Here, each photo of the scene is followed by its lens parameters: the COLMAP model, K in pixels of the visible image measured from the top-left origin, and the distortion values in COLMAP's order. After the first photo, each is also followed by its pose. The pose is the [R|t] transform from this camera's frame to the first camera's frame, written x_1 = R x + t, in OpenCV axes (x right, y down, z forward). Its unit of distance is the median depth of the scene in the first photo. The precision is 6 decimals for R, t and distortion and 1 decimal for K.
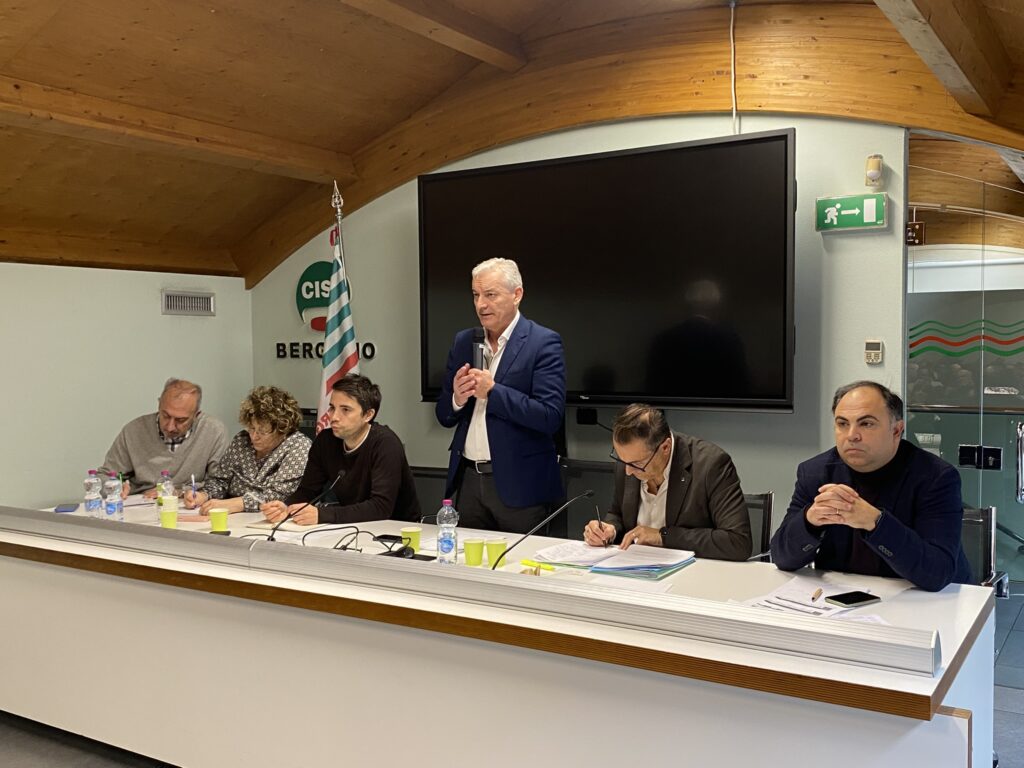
lens RADIAL K [[990.2, 0, 520.0], [0, 990.2, 399.2], [0, 0, 1]] dist [0.050357, 0.000000]
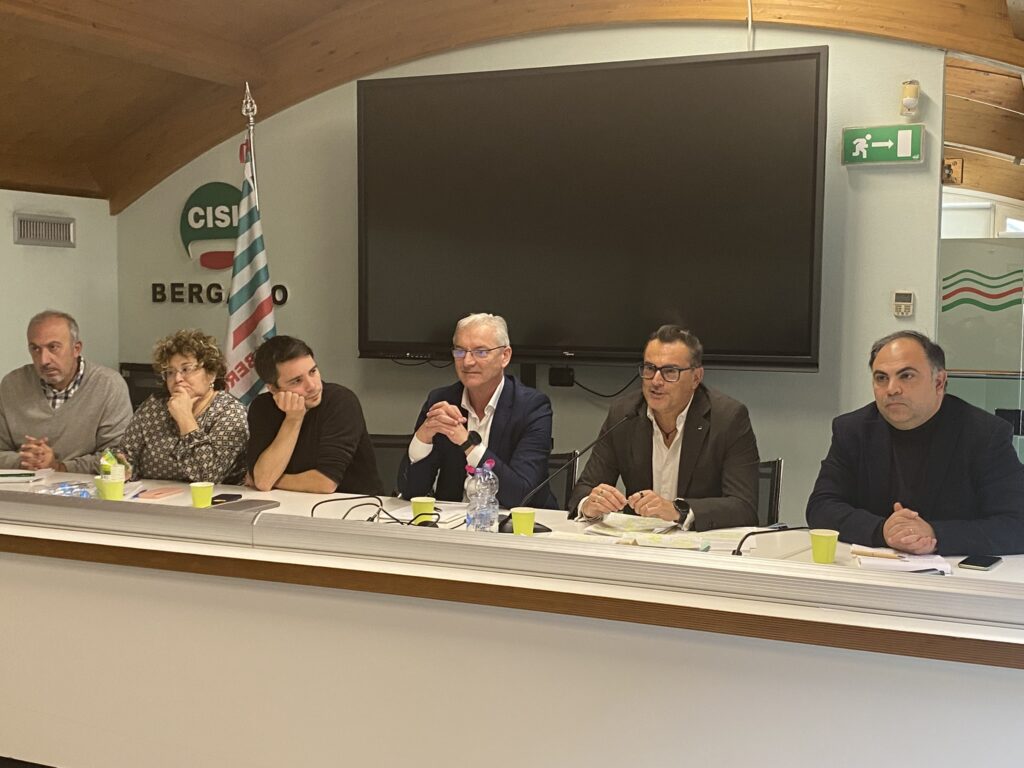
lens RADIAL K [[1259.2, 0, 511.9], [0, 1259.2, 387.7], [0, 0, 1]] dist [0.054013, 0.000000]
pose [[0.989759, 0.005887, 0.142625, -0.134496], [-0.008291, 0.999833, 0.016263, 0.010421], [-0.142506, -0.017279, 0.989643, -0.057339]]
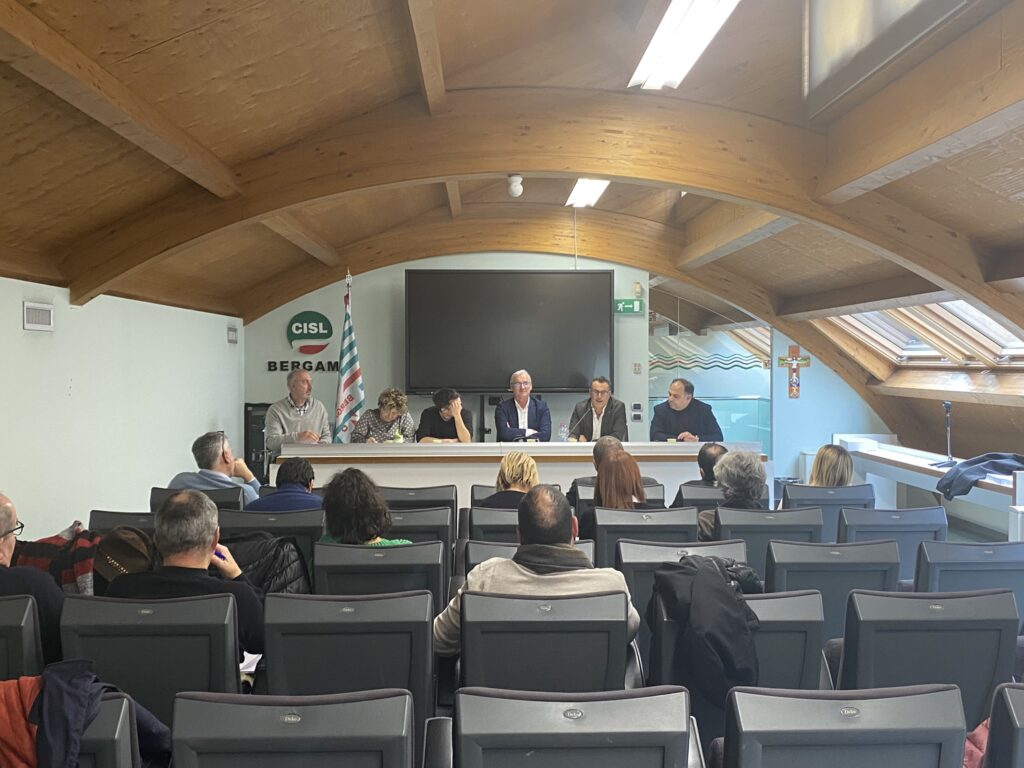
lens RADIAL K [[1071.3, 0, 518.3], [0, 1071.3, 380.1], [0, 0, 1]] dist [0.085507, 0.000000]
pose [[0.824593, -0.002535, 0.565720, -1.128510], [0.026526, 0.999063, -0.034188, 0.052385], [-0.565104, 0.043197, 0.823888, -0.777048]]
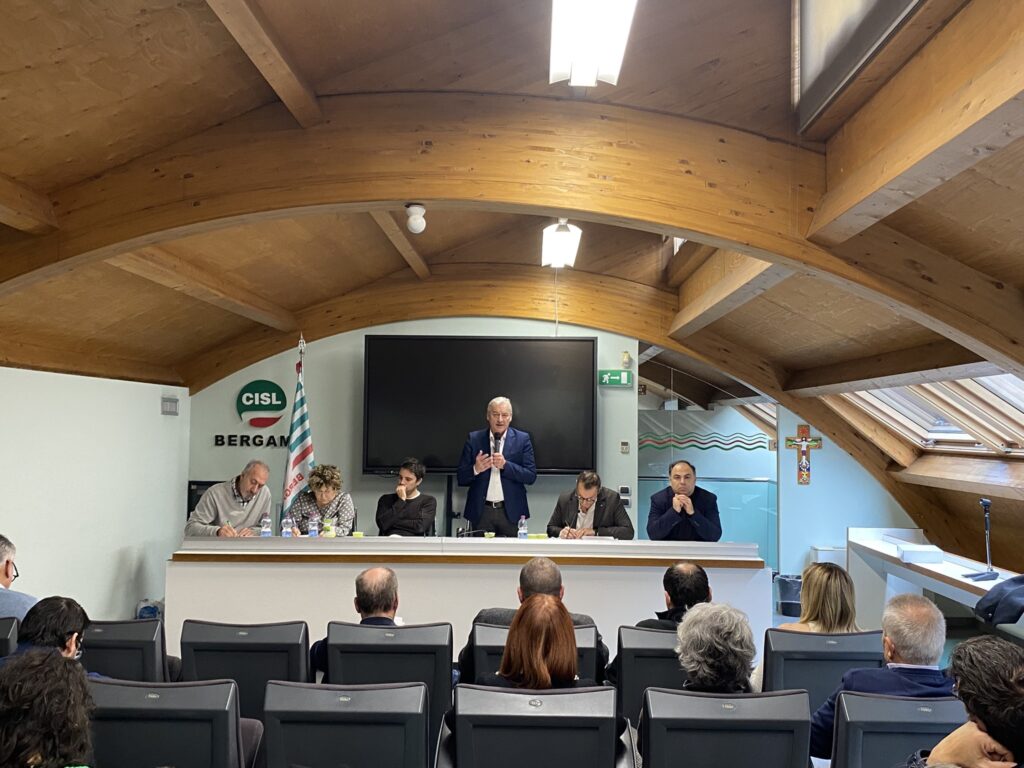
lens RADIAL K [[990.2, 0, 509.7], [0, 990.2, 386.6], [0, 0, 1]] dist [0.050357, 0.000000]
pose [[0.853049, 0.039911, 0.520303, -0.807469], [0.011358, 0.995415, -0.094977, 0.017786], [-0.521707, 0.086930, 0.848684, -0.538998]]
